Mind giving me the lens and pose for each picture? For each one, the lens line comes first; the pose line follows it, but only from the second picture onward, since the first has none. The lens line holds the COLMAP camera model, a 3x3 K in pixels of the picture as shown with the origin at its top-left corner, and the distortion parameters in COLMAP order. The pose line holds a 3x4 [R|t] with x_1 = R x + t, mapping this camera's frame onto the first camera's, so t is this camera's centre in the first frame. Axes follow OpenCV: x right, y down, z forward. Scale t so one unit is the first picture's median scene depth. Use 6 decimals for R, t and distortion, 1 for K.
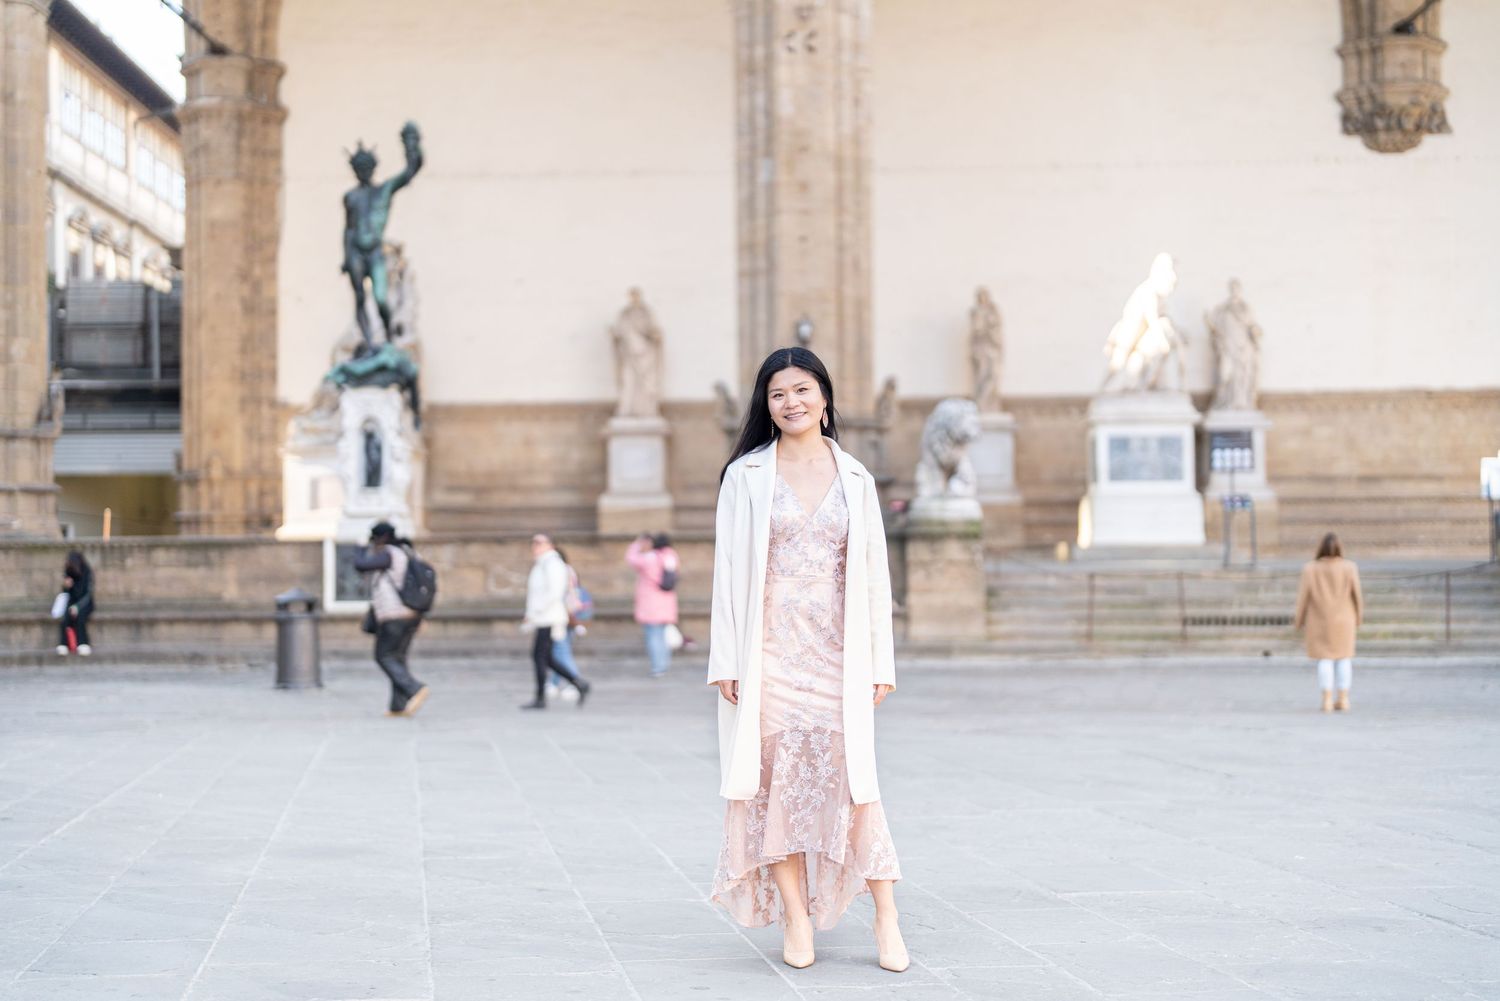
lens RADIAL K [[2298.4, 0, 702.1], [0, 2298.4, 499.6], [0, 0, 1]] dist [-0.001208, 0.268048]
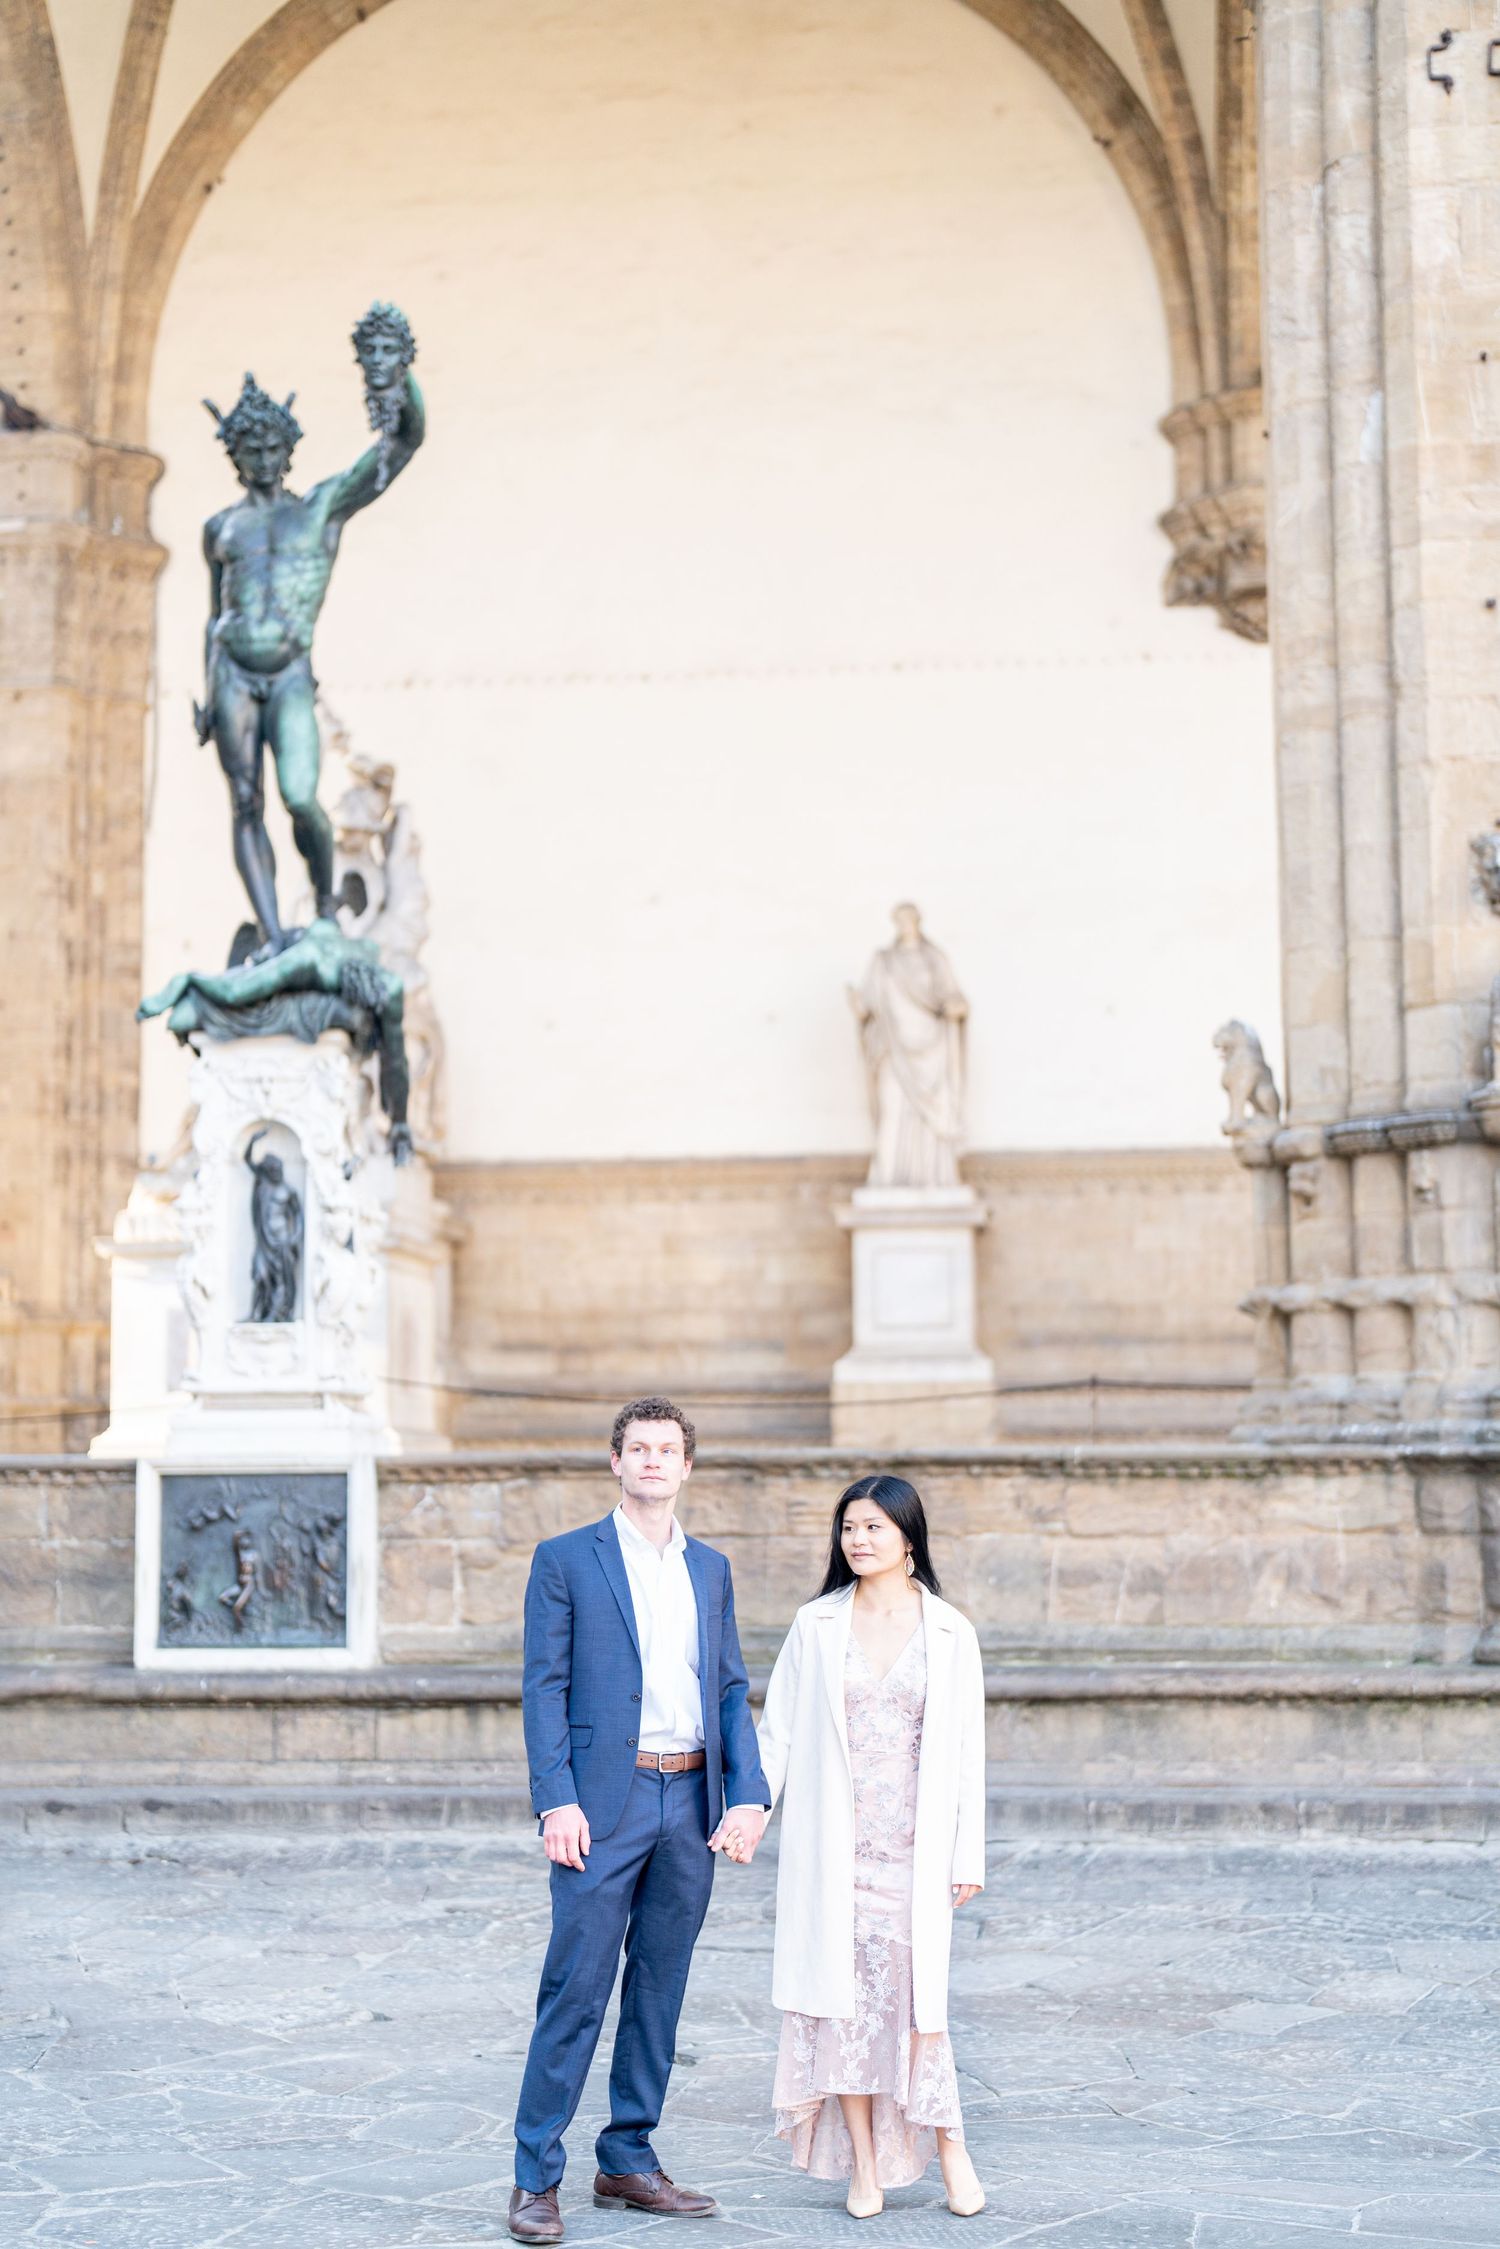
lens RADIAL K [[3845.7, 0, 677.4], [0, 3845.7, 1002.5], [0, 0, 1]] dist [0.027057, 0.075812]
pose [[0.997733, -0.007992, -0.066815, -0.037752], [0.001383, 0.995147, -0.098386, 0.004364], [0.067277, 0.098071, 0.992903, 0.378293]]
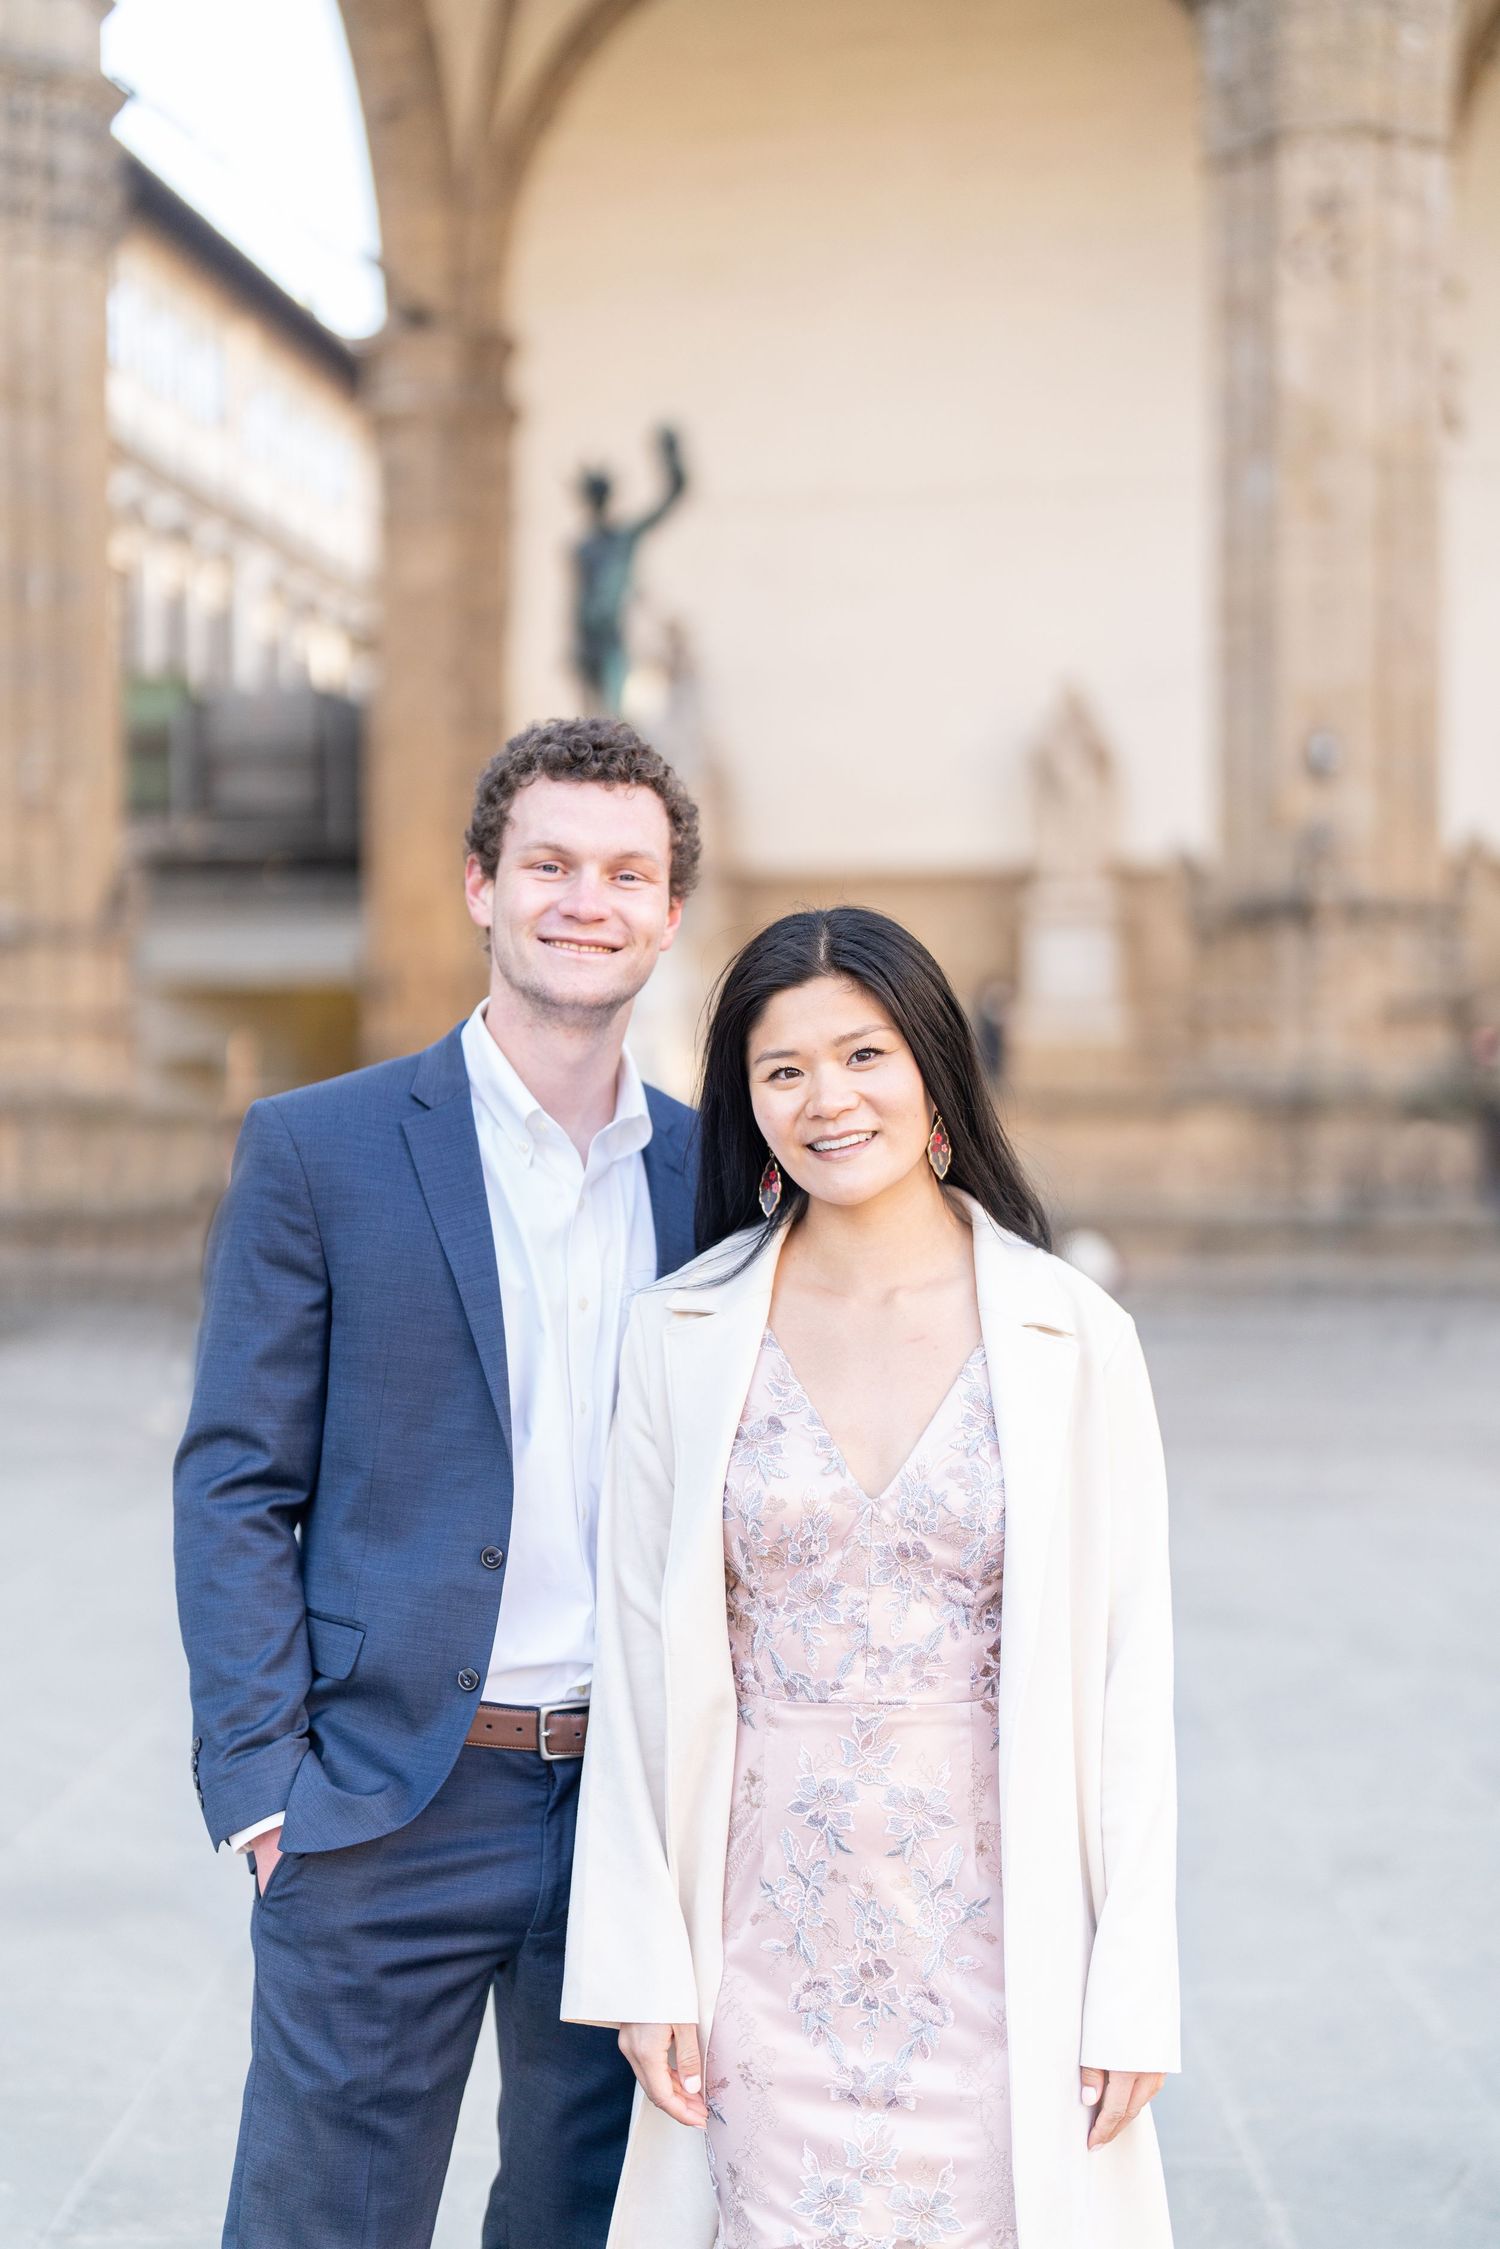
lens RADIAL K [[3446.1, 0, 750.0], [0, 3446.1, 1124.5], [0, 0, 1]] dist [-0.001208, 0.268048]
pose [[0.991116, 0.002543, -0.132975, 0.014517], [0.002275, 0.999347, 0.036065, -0.009010], [0.132979, -0.036047, 0.990463, 0.090347]]
